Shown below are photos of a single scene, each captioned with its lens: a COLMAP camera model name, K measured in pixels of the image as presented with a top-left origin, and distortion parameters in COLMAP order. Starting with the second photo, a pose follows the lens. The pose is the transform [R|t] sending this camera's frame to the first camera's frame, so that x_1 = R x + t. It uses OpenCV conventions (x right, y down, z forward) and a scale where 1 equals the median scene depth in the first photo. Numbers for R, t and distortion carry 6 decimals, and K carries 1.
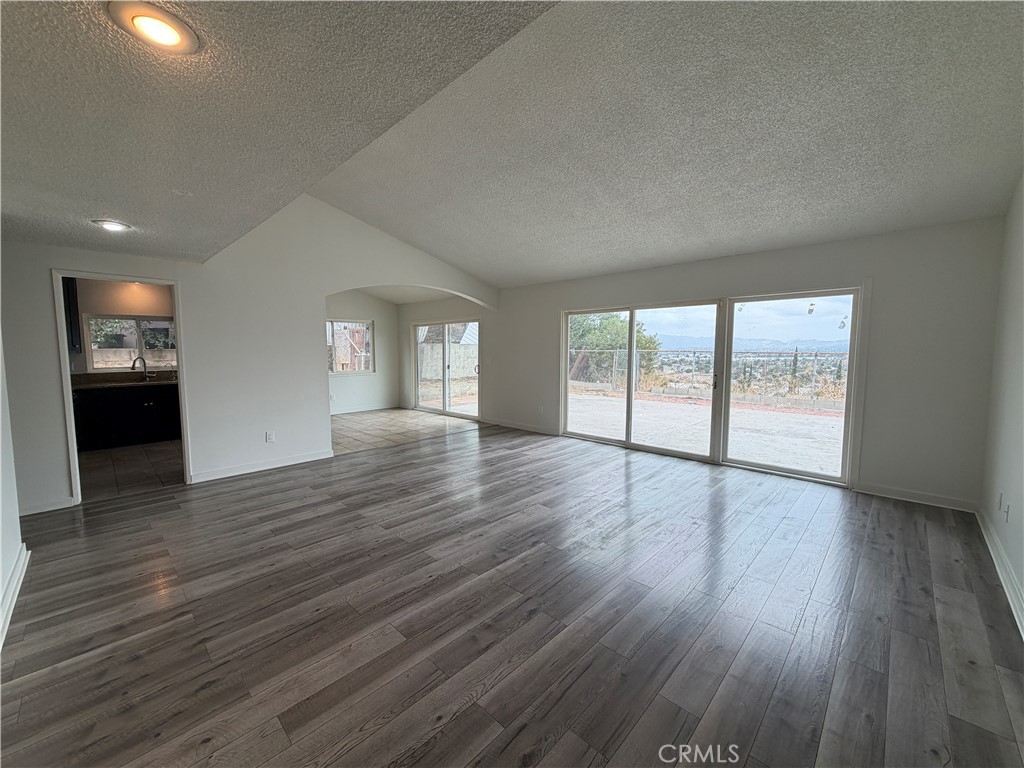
lens RADIAL K [[407.5, 0, 512.0], [0, 407.5, 386.7], [0, 0, 1]] dist [-0.001272, 0.000748]
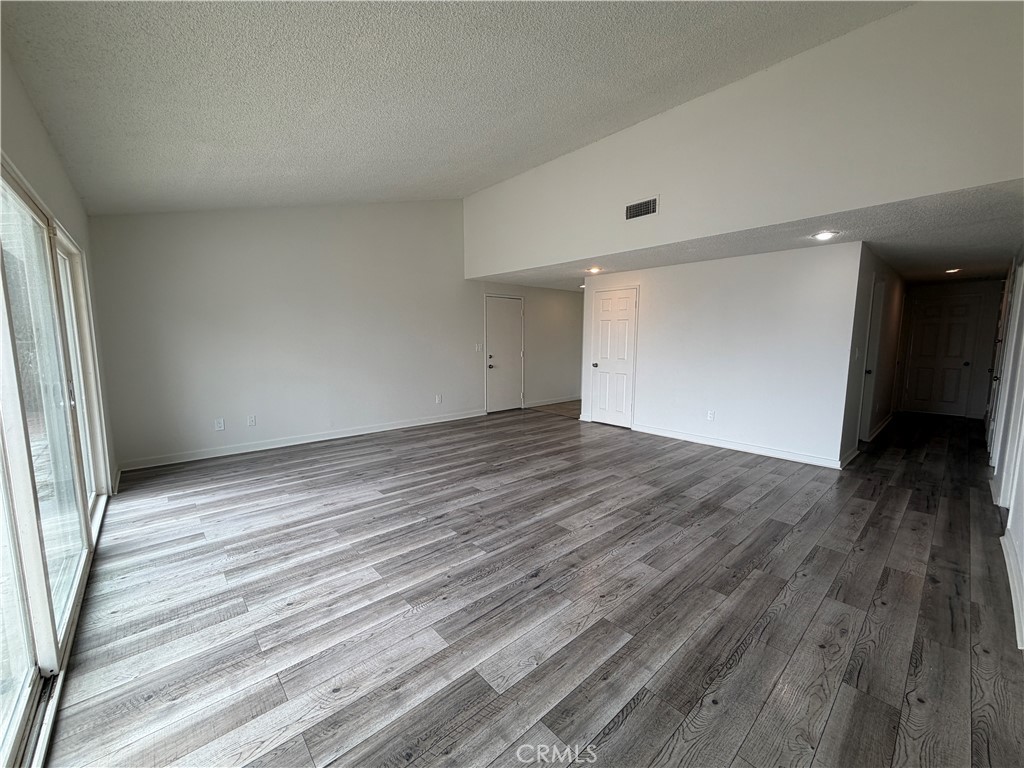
lens RADIAL K [[407.5, 0, 510.7], [0, 407.5, 383.5], [0, 0, 1]] dist [-0.001272, 0.000748]
pose [[-0.997185, -0.007300, 0.074628, -0.064309], [0.007725, 0.979952, 0.199082, -0.139125], [-0.074585, 0.199098, -0.977137, 1.691040]]
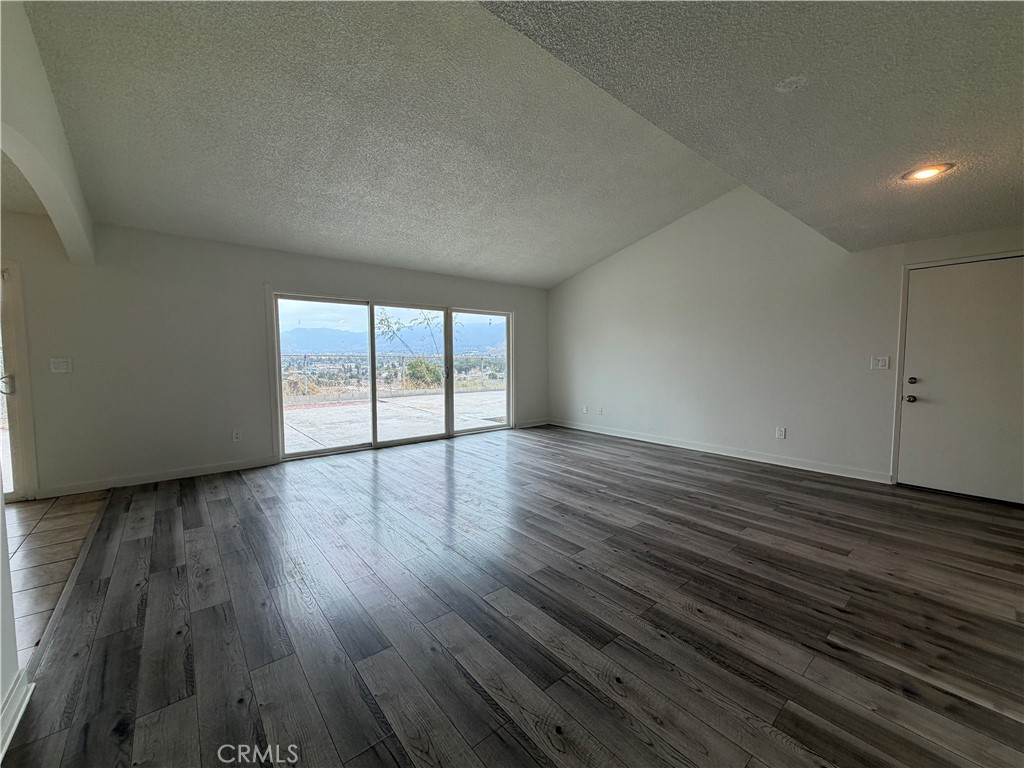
lens RADIAL K [[407.5, 0, 506.9], [0, 407.5, 386.1], [0, 0, 1]] dist [-0.001272, 0.000748]
pose [[0.114230, -0.071485, 0.990879, -0.867822], [0.091744, 0.993905, 0.061127, -0.036115], [-0.989209, 0.083925, 0.120092, 0.790288]]
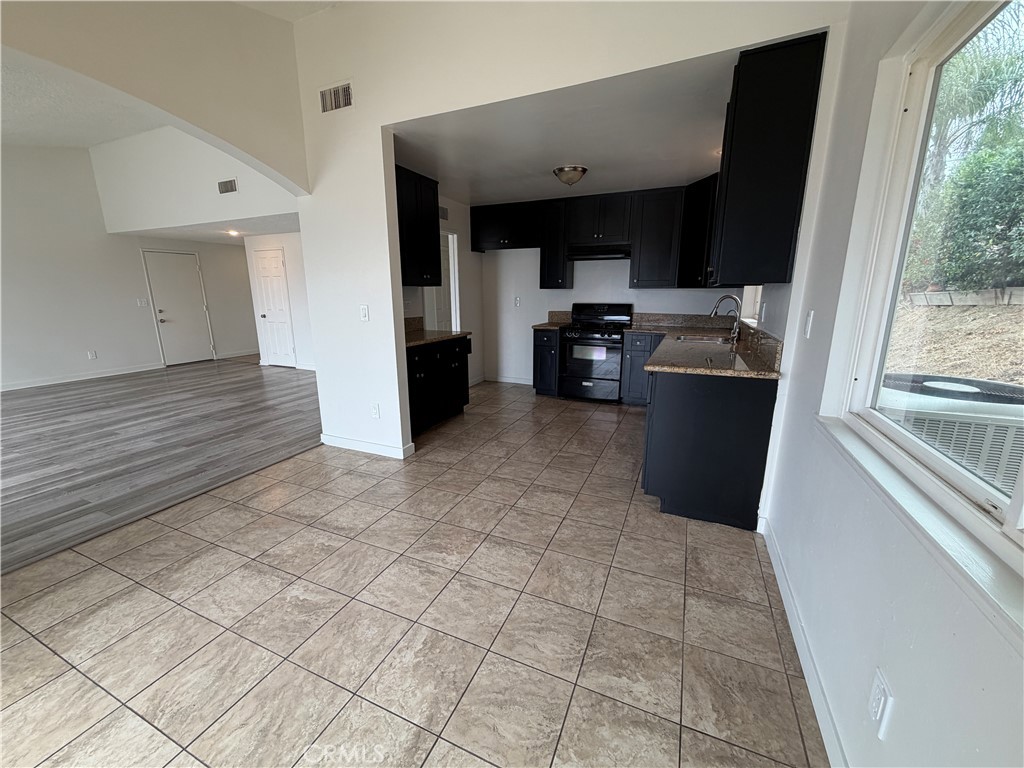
lens RADIAL K [[407.5, 0, 508.4], [0, 407.5, 383.3], [0, 0, 1]] dist [-0.001272, 0.000748]
pose [[-0.940453, 0.082091, -0.329861, -0.668432], [-0.023054, 0.952763, 0.302838, -0.182971], [0.339140, 0.292409, -0.894137, 2.194944]]
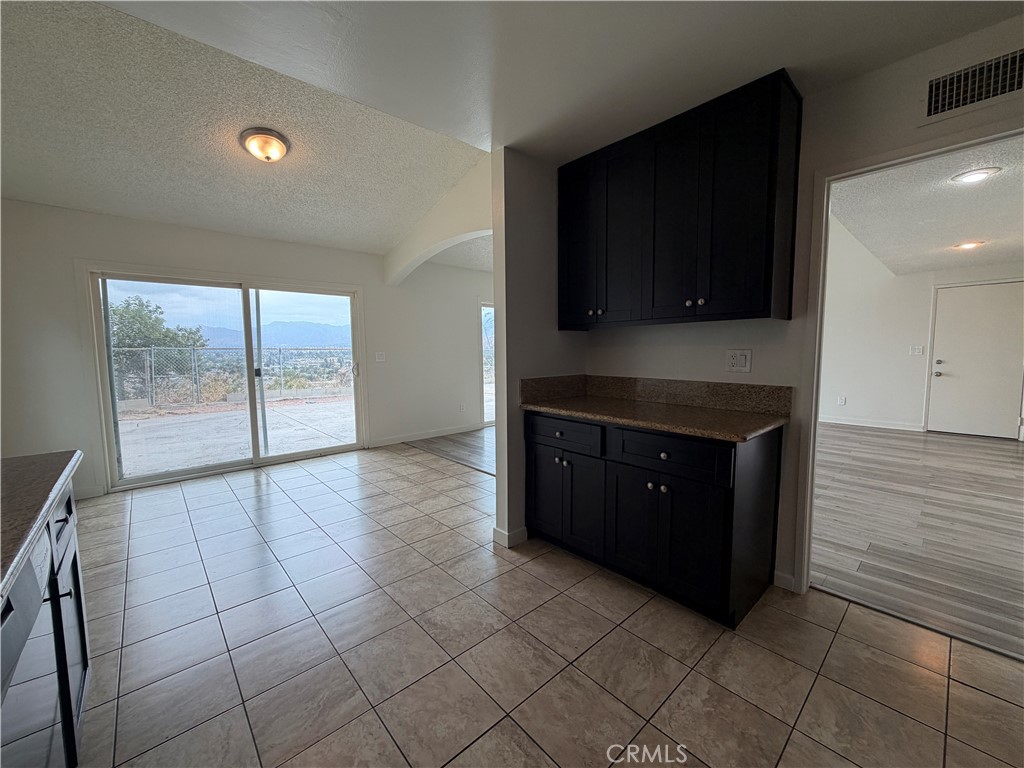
lens RADIAL K [[407.5, 0, 510.4], [0, 407.5, 386.2], [0, 0, 1]] dist [-0.001272, 0.000748]
pose [[0.069953, -0.090071, 0.993476, -1.347906], [0.099075, 0.991619, 0.082927, -0.087699], [-0.992618, 0.092627, 0.078291, 1.350113]]
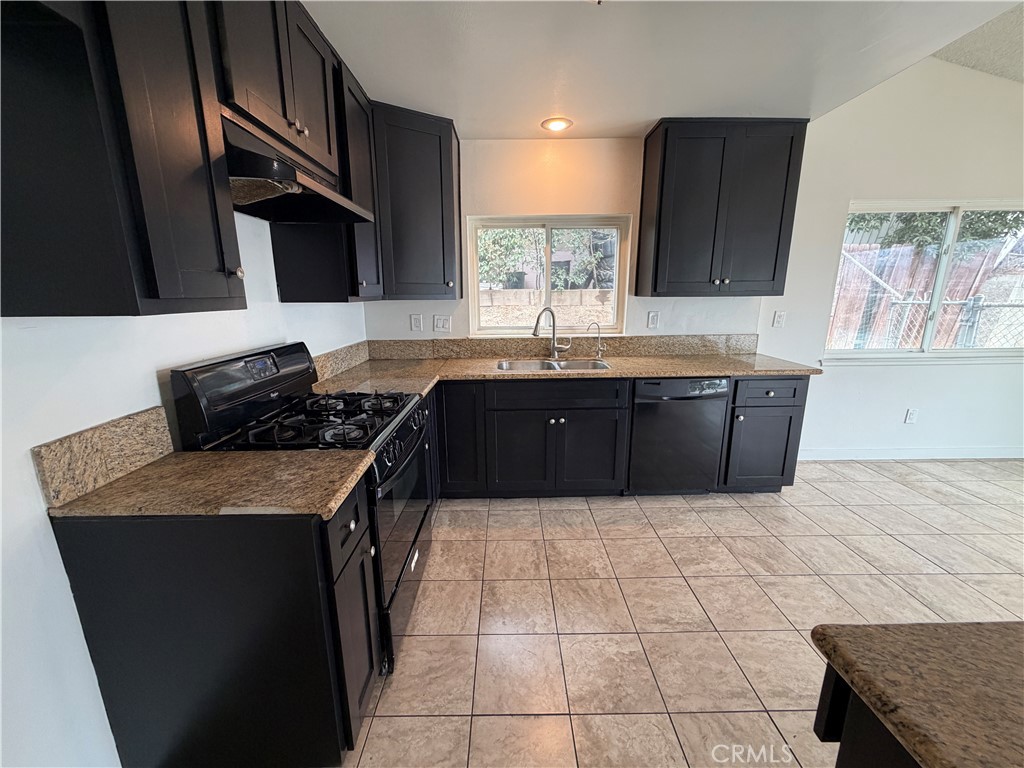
lens RADIAL K [[407.5, 0, 507.5], [0, 407.5, 386.3], [0, 0, 1]] dist [-0.001272, 0.000748]
pose [[0.697582, 0.161385, -0.698094, -0.932700], [-0.060801, 0.984122, 0.166752, -0.090486], [0.713921, -0.073879, 0.696318, 0.978349]]
